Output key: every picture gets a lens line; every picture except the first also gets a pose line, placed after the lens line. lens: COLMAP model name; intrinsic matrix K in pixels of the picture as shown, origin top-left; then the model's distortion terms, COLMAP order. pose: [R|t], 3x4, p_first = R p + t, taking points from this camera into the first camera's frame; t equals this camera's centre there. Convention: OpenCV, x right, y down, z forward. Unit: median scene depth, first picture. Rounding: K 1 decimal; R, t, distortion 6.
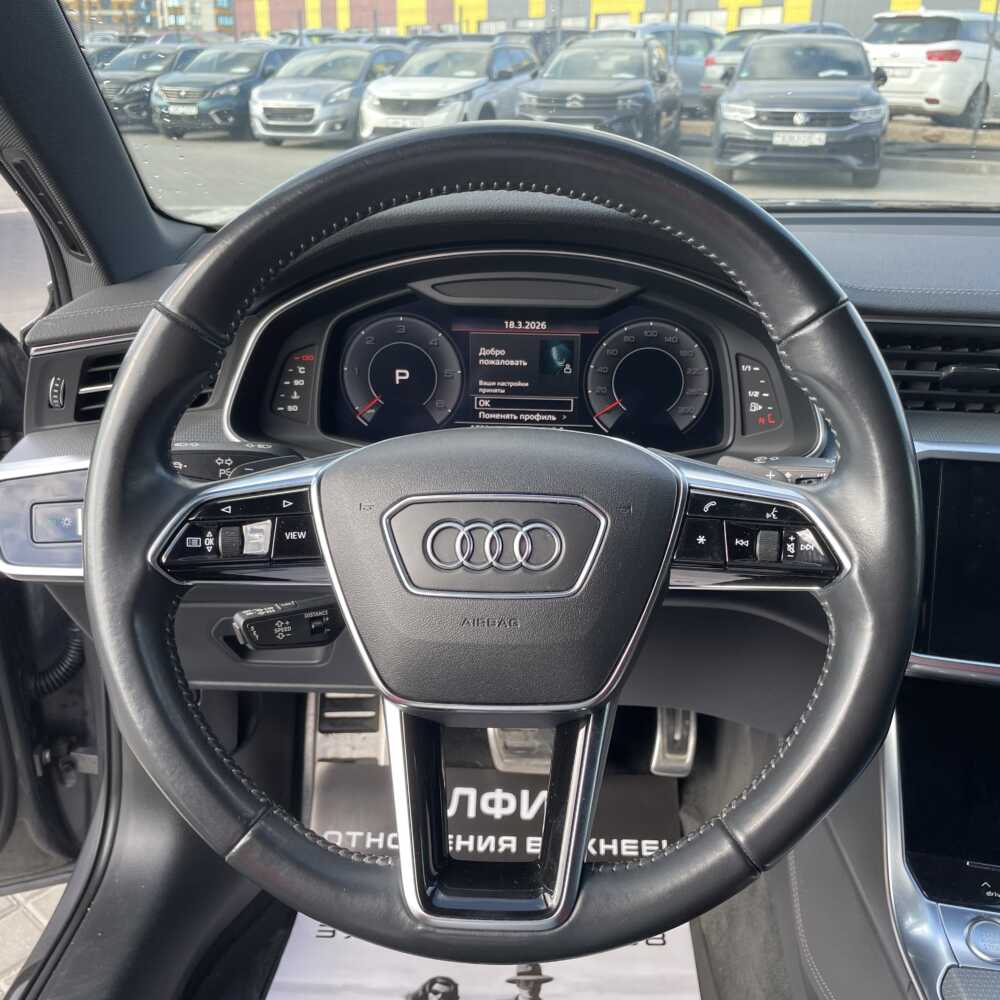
lens RADIAL K [[993.7, 0, 510.9], [0, 993.7, 485.0], [0, 0, 1]] dist [0.006268, 0.000000]
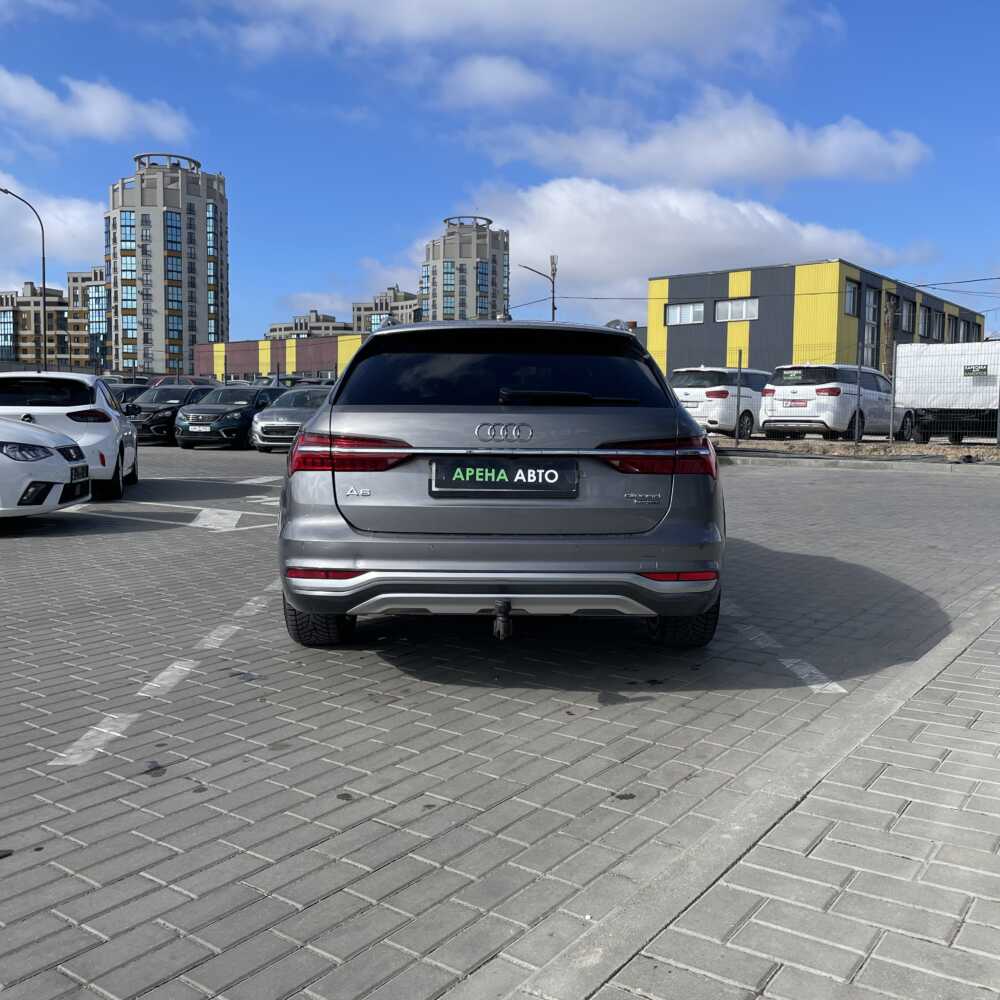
lens RADIAL K [[993.7, 0, 506.9], [0, 993.7, 498.8], [0, 0, 1]] dist [0.006268, 0.000000]
pose [[0.997123, -0.004393, 0.075678, -0.008078], [0.026681, 0.954775, -0.296130, 0.203784], [-0.070954, 0.297297, 0.952145, -0.474463]]
